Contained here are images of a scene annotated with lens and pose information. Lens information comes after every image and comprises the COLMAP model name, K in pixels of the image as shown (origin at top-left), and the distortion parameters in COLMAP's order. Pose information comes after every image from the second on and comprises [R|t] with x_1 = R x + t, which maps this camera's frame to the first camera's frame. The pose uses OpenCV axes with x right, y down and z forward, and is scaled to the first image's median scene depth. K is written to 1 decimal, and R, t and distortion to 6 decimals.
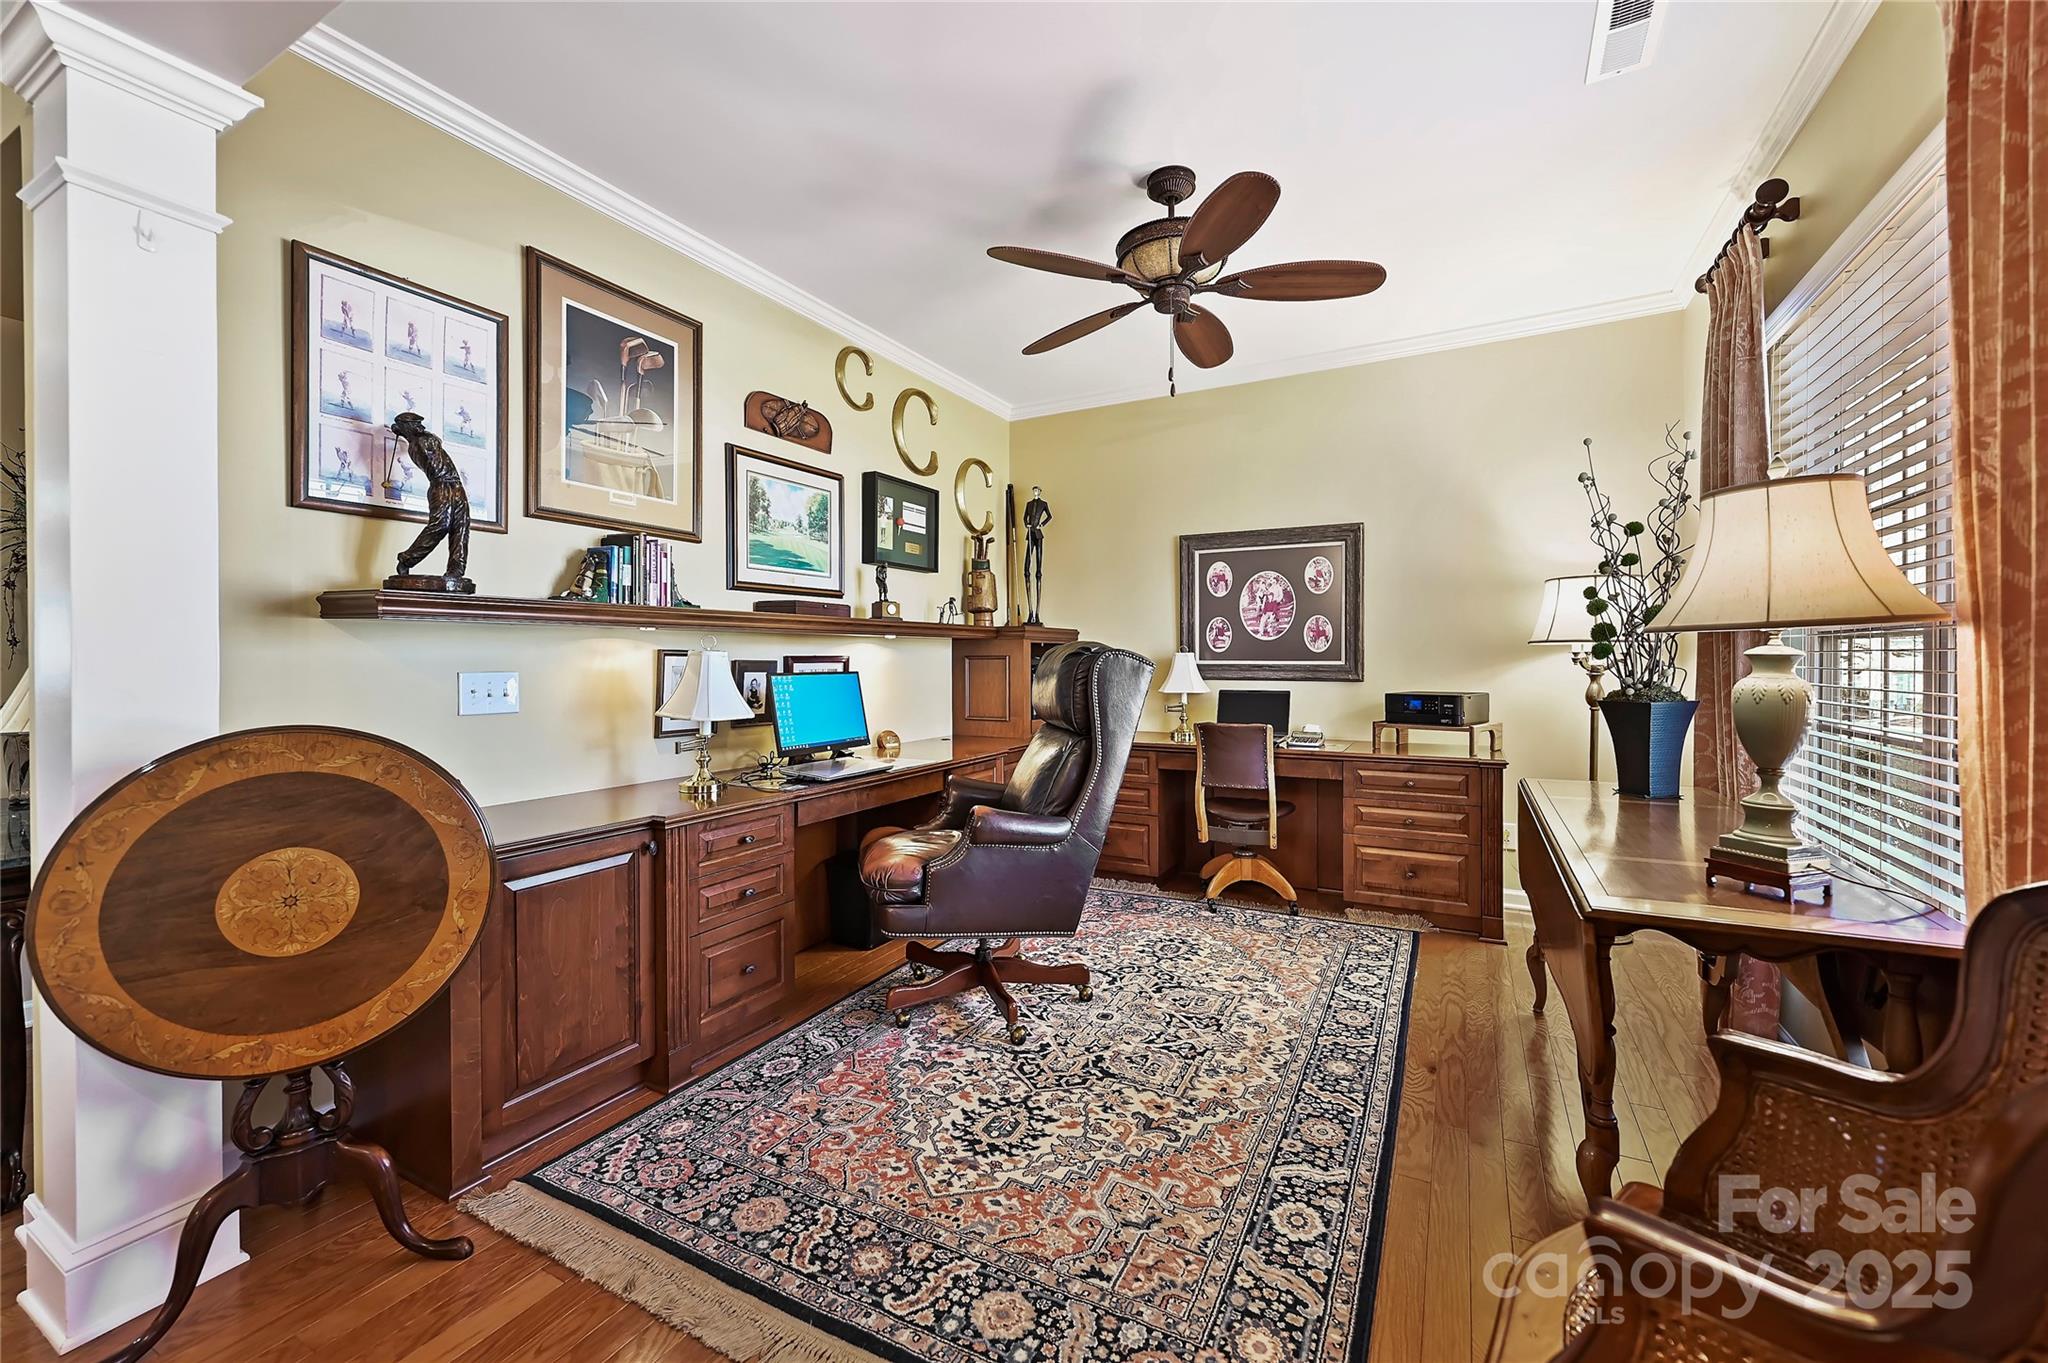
lens RADIAL K [[830.2, 0, 1038.3], [0, 830.2, 644.9], [0, 0, 1]] dist [-0.000634, -0.000108]
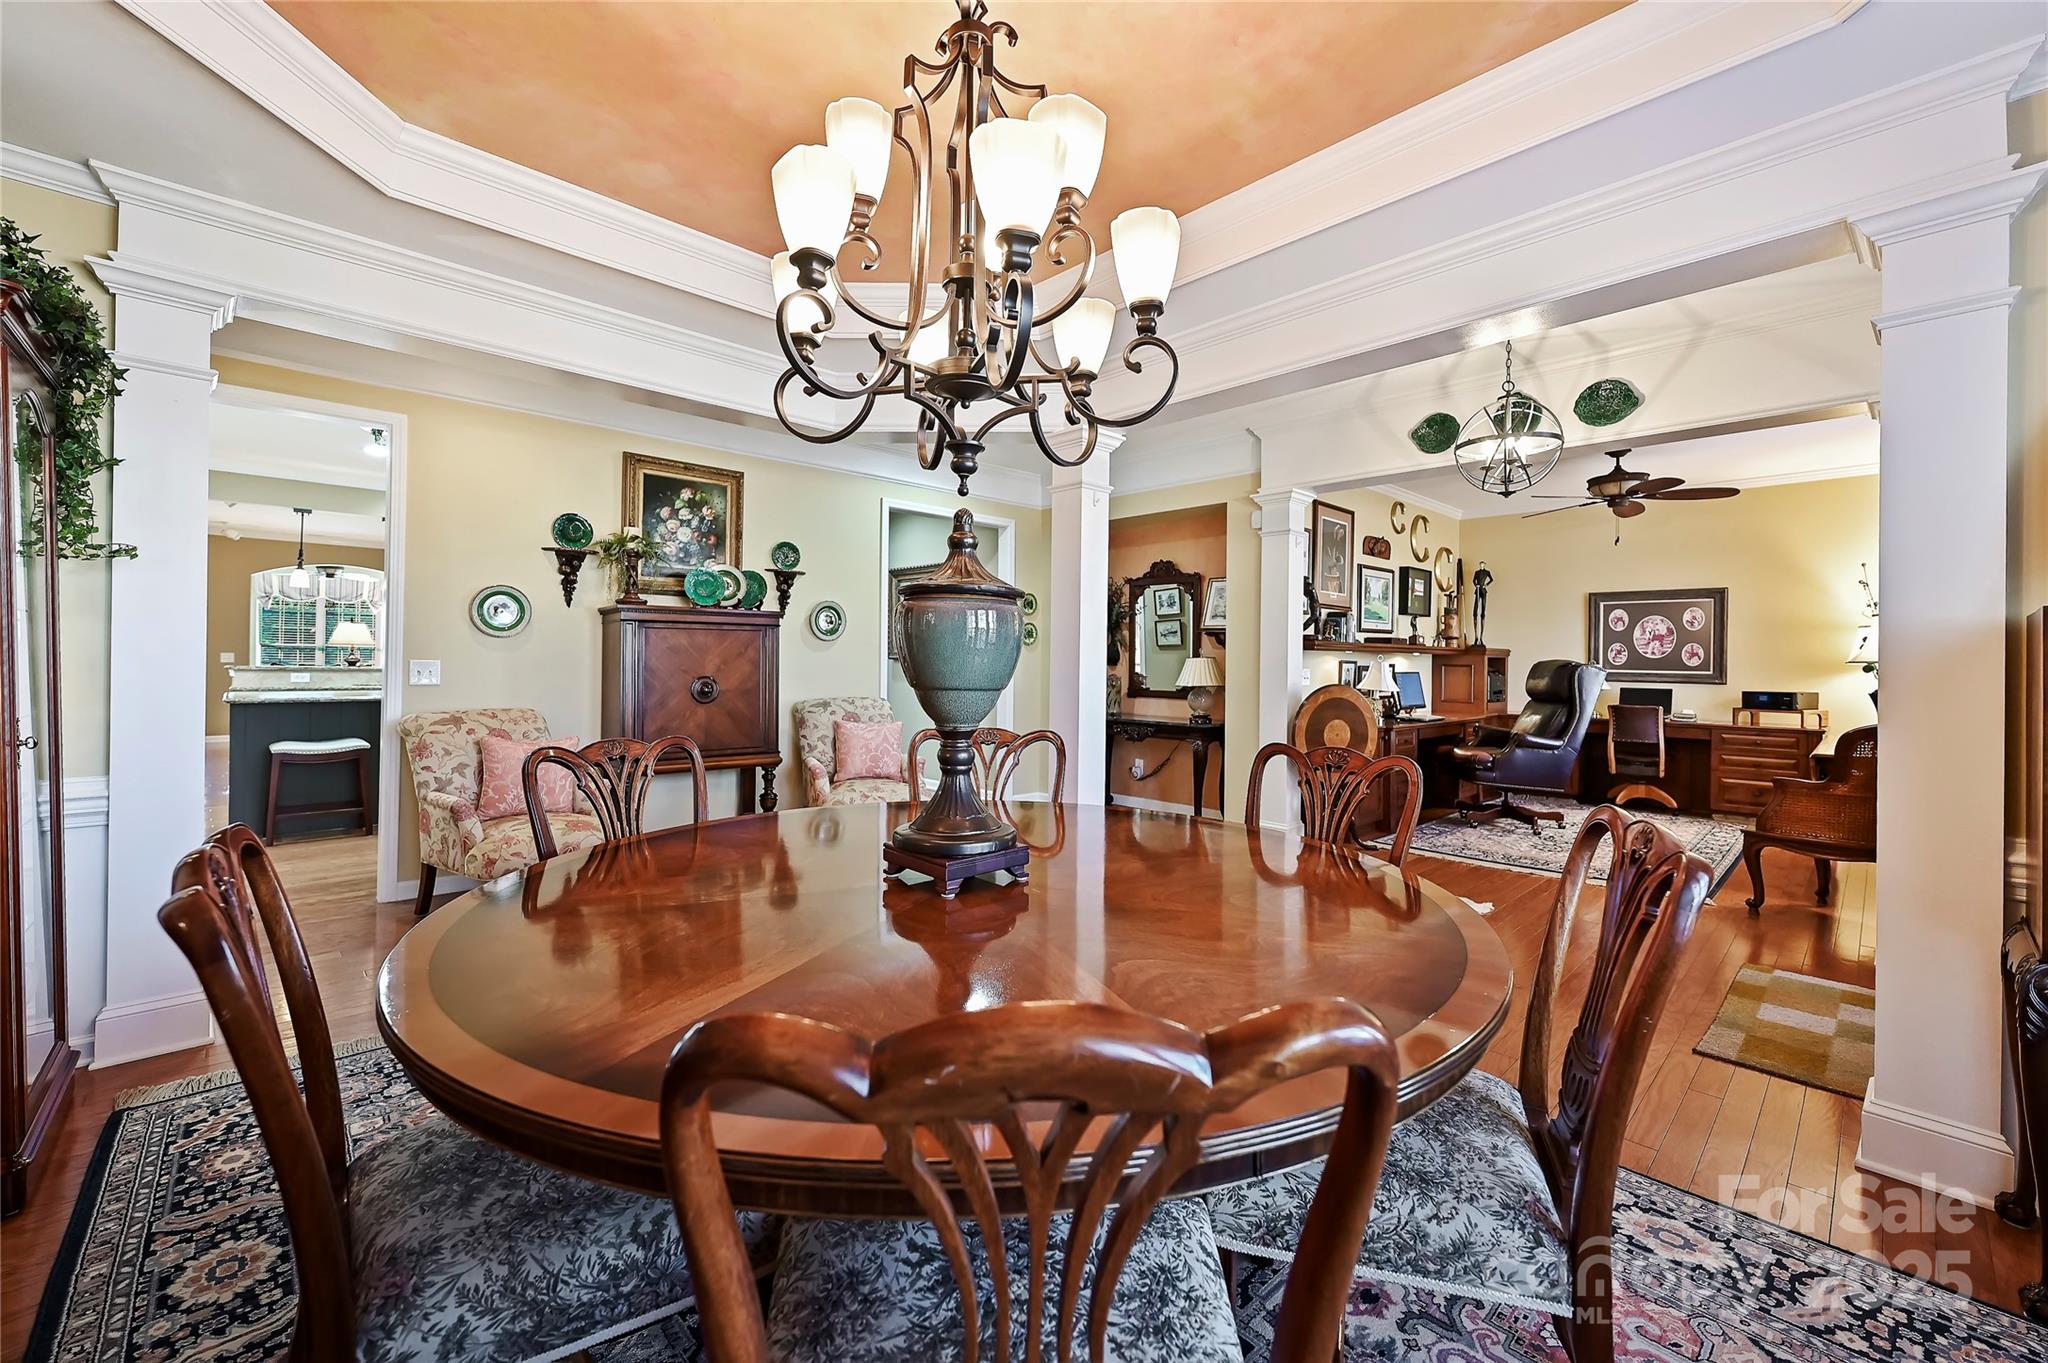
lens RADIAL K [[813.6, 0, 1020.1], [0, 813.6, 646.0], [0, 0, 1]] dist [0.000171, -0.000053]
pose [[0.940659, 0.009884, -0.339209, -0.385812], [-0.010690, 0.999943, -0.000507, -0.016528], [0.339184, 0.004103, 0.940711, -1.009606]]
